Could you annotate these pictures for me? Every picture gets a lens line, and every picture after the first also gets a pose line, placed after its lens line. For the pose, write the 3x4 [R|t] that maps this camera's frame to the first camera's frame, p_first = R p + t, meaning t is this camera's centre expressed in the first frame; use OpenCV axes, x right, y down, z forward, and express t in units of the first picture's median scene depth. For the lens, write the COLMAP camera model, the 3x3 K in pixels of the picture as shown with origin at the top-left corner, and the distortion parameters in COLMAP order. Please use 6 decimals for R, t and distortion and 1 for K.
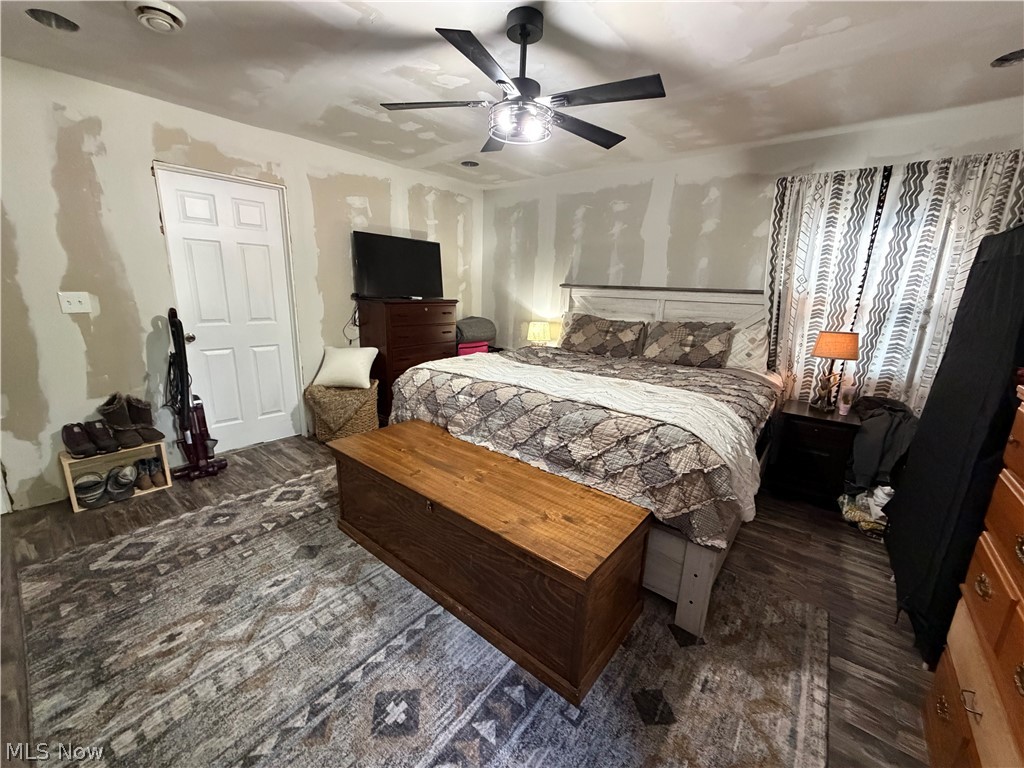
lens RADIAL K [[408.6, 0, 512.4], [0, 408.6, 385.2], [0, 0, 1]] dist [-0.000241, 0.000323]
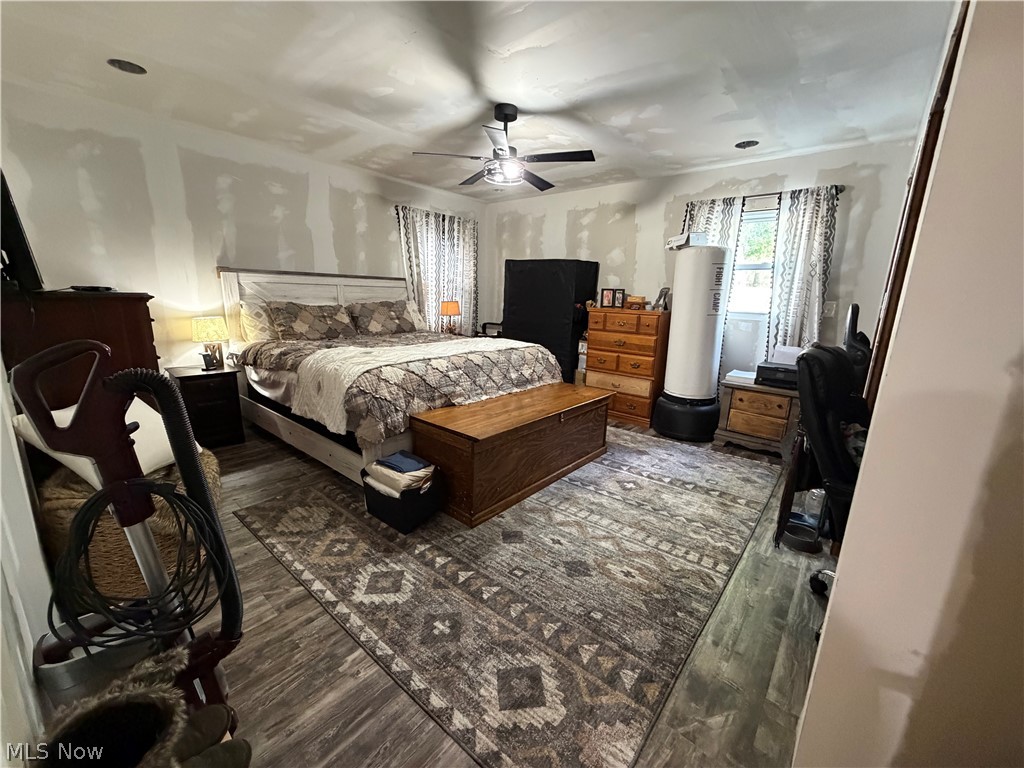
lens RADIAL K [[408.6, 0, 508.1], [0, 408.6, 383.8], [0, 0, 1]] dist [-0.000241, 0.000323]
pose [[0.029515, -0.249318, 0.967972, -1.194412], [0.207775, 0.948772, 0.238037, -0.176627], [-0.977731, 0.194095, 0.079805, 0.725751]]
